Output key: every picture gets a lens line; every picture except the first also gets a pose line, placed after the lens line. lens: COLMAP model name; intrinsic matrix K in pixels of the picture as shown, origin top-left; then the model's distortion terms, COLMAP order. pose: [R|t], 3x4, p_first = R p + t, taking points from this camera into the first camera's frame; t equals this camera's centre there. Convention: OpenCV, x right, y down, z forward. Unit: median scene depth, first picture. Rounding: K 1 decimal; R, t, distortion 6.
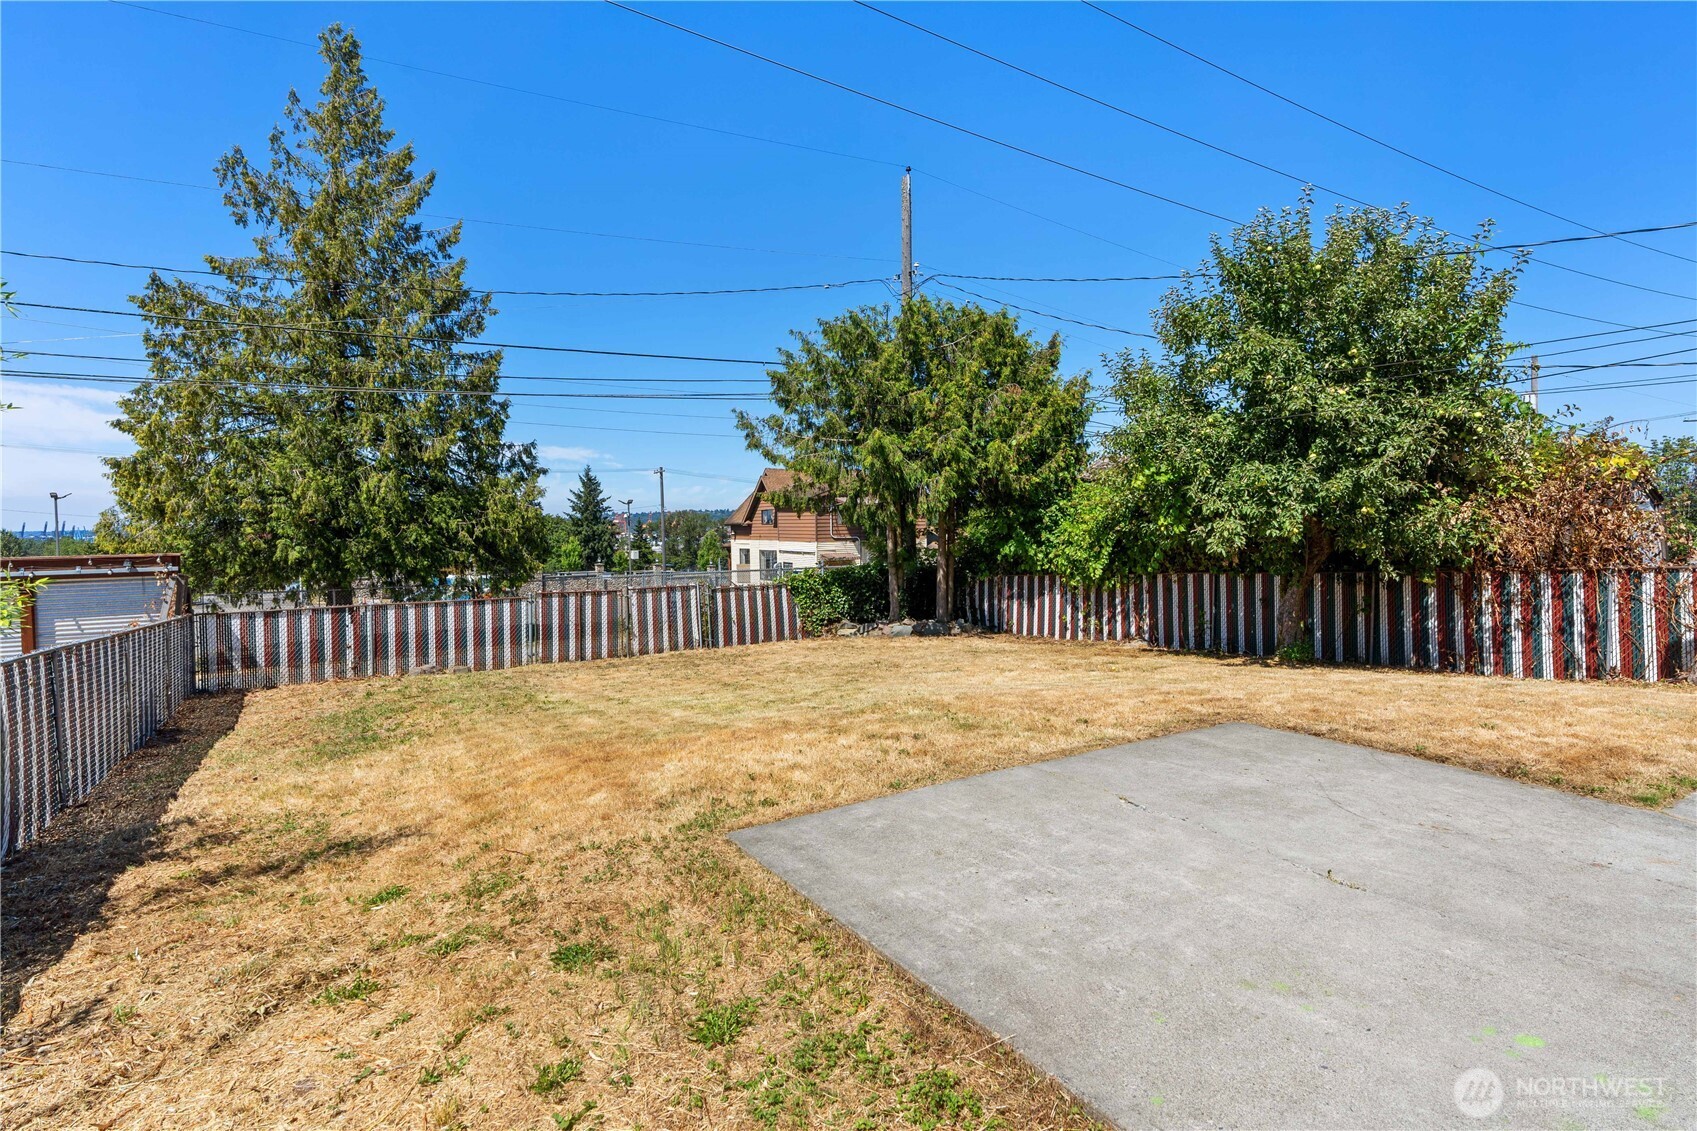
lens RADIAL K [[875.8, 0, 849.8], [0, 875.8, 561.3], [0, 0, 1]] dist [-0.005829, 0.001634]
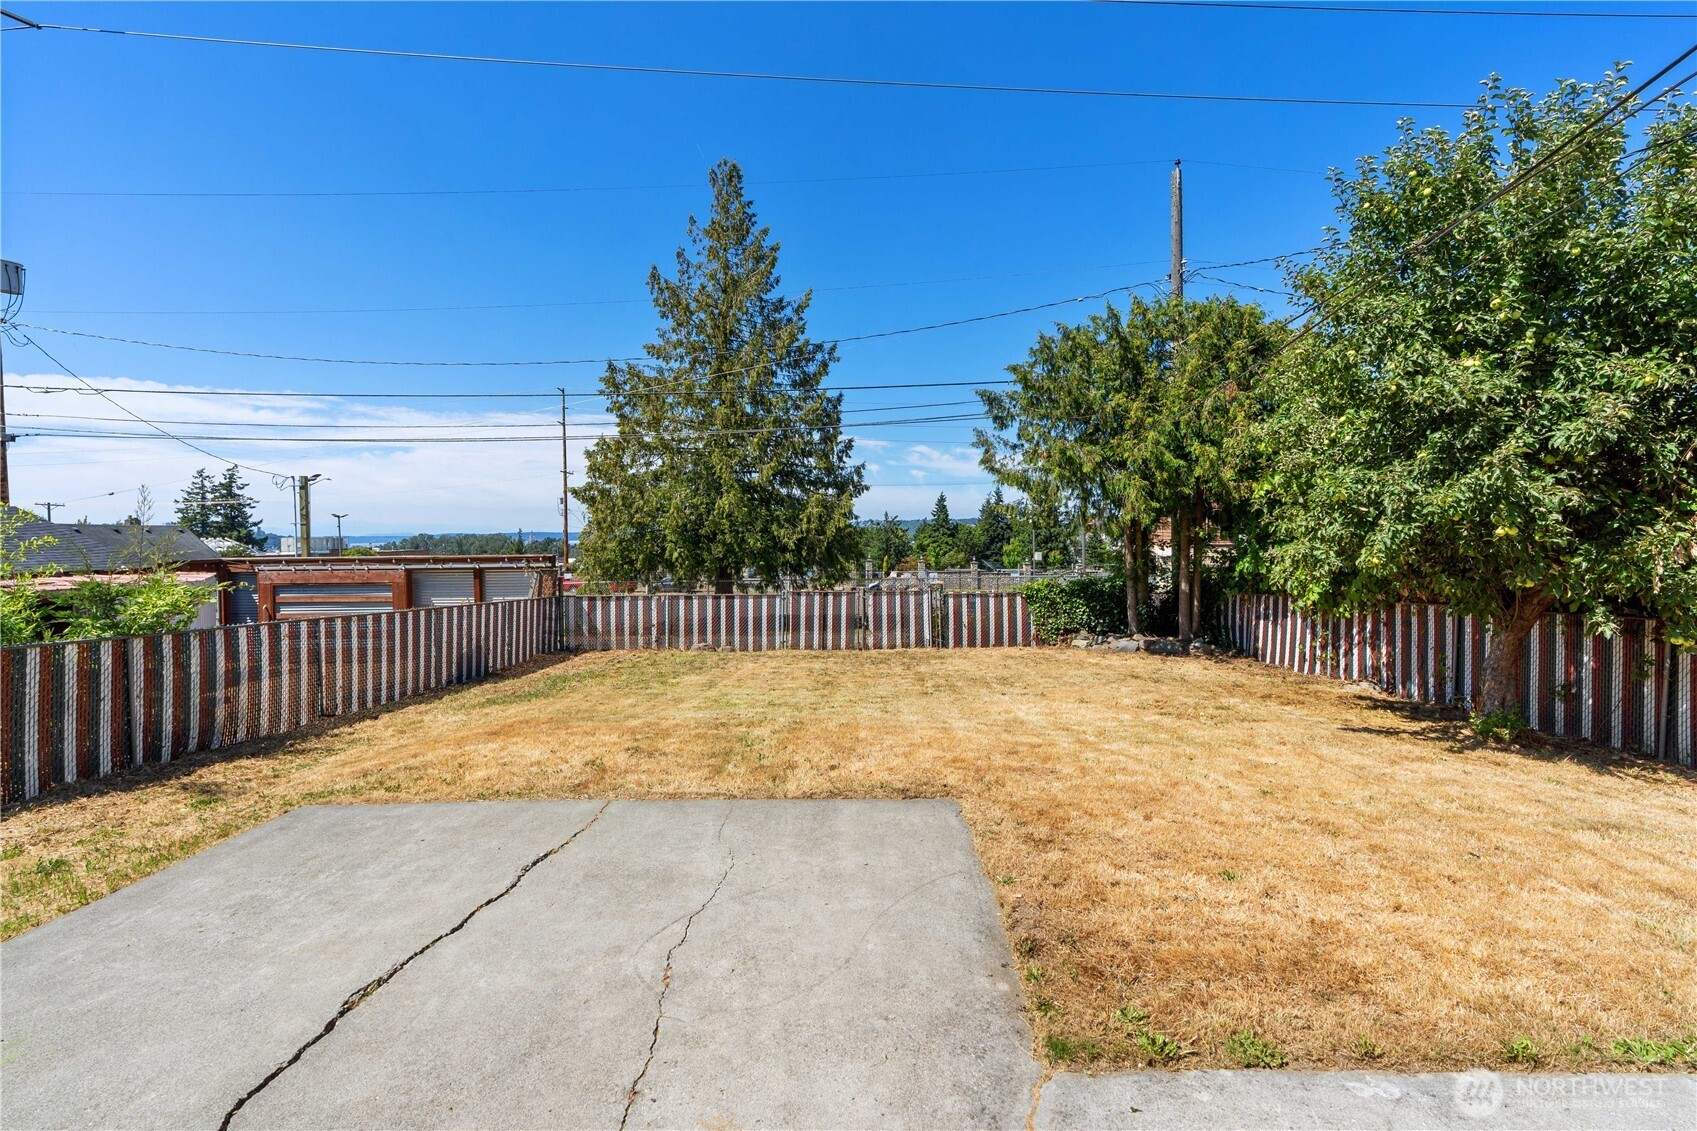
lens RADIAL K [[777.4, 0, 848.3], [0, 777.4, 565.5], [0, 0, 1]] dist [-0.017653, 0.002722]
pose [[0.849304, 0.026853, -0.527220, 0.264259], [-0.022965, 0.999639, 0.013920, -0.015573], [0.527404, 0.000285, 0.849614, 0.116986]]
